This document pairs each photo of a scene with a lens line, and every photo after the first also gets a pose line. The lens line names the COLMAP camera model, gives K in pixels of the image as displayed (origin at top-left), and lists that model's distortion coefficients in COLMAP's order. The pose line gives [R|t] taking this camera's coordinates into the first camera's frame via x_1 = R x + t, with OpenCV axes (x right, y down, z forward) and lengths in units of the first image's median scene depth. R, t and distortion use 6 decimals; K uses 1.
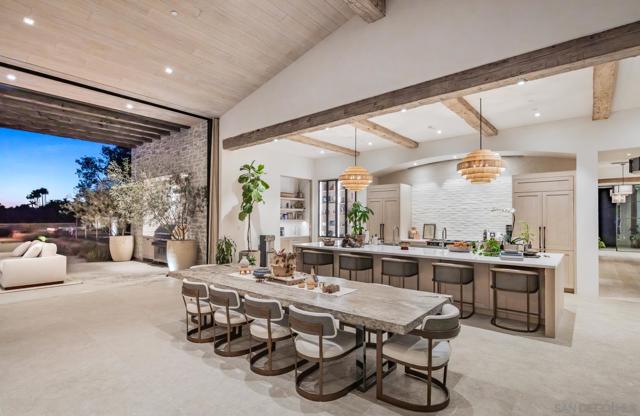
lens RADIAL K [[315.9, 0, 322.0], [0, 315.9, 215.6], [0, 0, 1]] dist [0.003671, 0.000394]
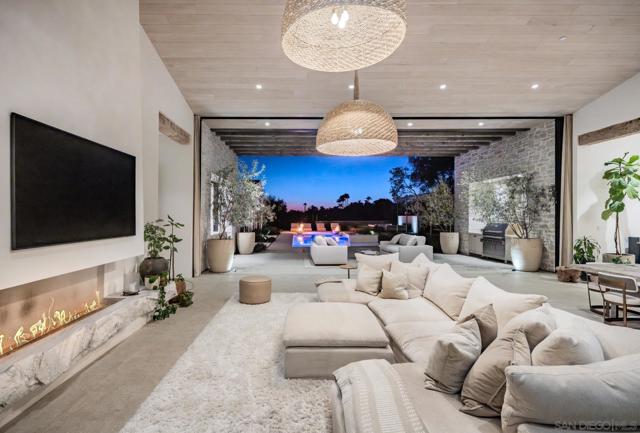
lens RADIAL K [[320.7, 0, 295.5], [0, 320.7, 215.7], [0, 0, 1]] dist [0.003289, -0.000411]
pose [[0.644317, -0.006552, -0.764731, -0.108171], [0.012193, 0.999924, 0.001706, -0.008069], [0.764661, -0.010423, 0.644348, -0.255997]]
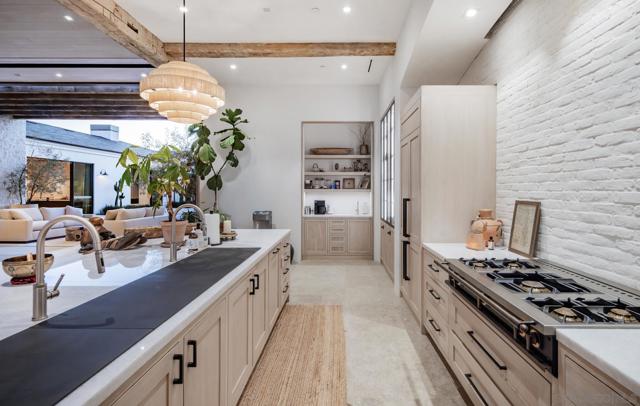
lens RADIAL K [[315.4, 0, 339.2], [0, 315.4, 187.4], [0, 0, 1]] dist [0.000083, 0.000025]
pose [[0.644451, -0.008002, -0.764603, 0.443423], [0.007457, 0.999963, -0.004179, 0.013630], [0.764609, -0.003008, 0.644487, 0.675237]]
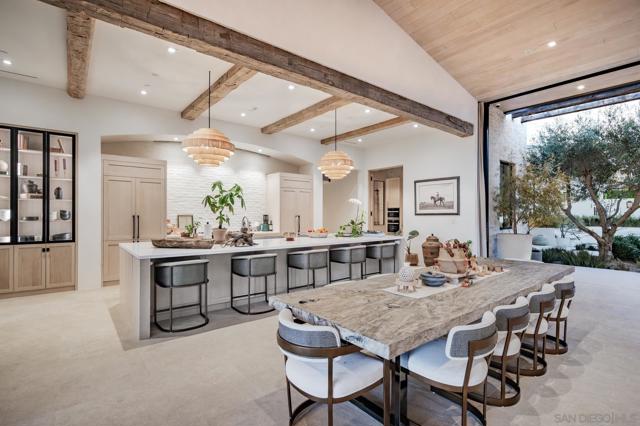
lens RADIAL K [[308.0, 0, 327.2], [0, 308.0, 214.9], [0, 0, 1]] dist [0.001888, -0.000218]
pose [[0.178573, -0.003574, 0.983920, -0.386969], [-0.010215, 0.999933, 0.005486, 0.017697], [-0.983874, -0.011031, 0.178525, 0.479500]]
